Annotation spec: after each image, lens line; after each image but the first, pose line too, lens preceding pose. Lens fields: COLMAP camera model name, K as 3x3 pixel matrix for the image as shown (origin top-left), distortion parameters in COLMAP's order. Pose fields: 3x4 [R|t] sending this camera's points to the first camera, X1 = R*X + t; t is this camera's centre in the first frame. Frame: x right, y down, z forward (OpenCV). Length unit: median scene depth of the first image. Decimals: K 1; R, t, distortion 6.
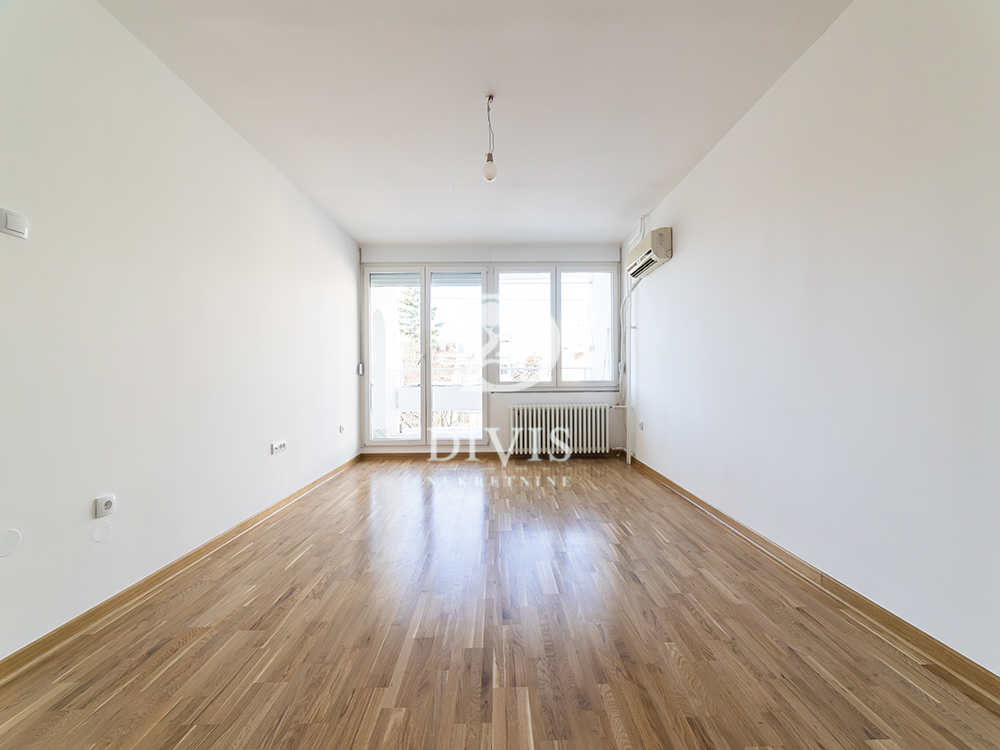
lens RADIAL K [[383.6, 0, 503.9], [0, 383.6, 375.9], [0, 0, 1]] dist [-0.026255, 0.010243]
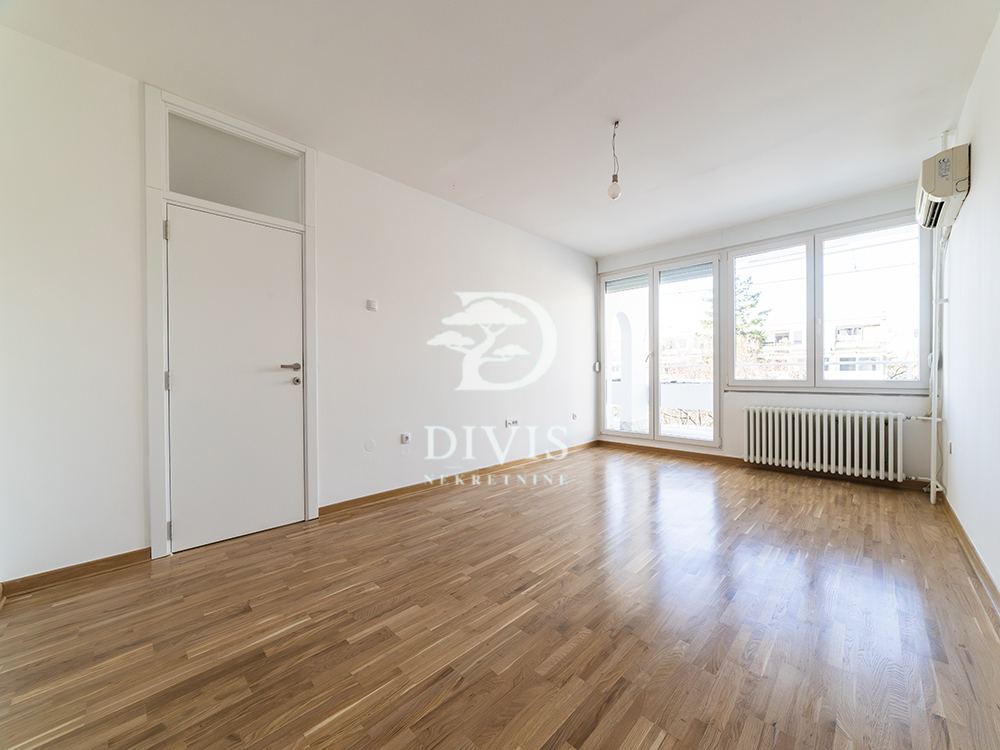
lens RADIAL K [[383.6, 0, 503.9], [0, 383.6, 375.9], [0, 0, 1]] dist [-0.026255, 0.010243]
pose [[0.700640, 0.008438, -0.713465, 0.347045], [-0.001928, 0.999949, 0.009934, -0.001121], [0.713512, -0.005584, 0.700620, -0.013462]]
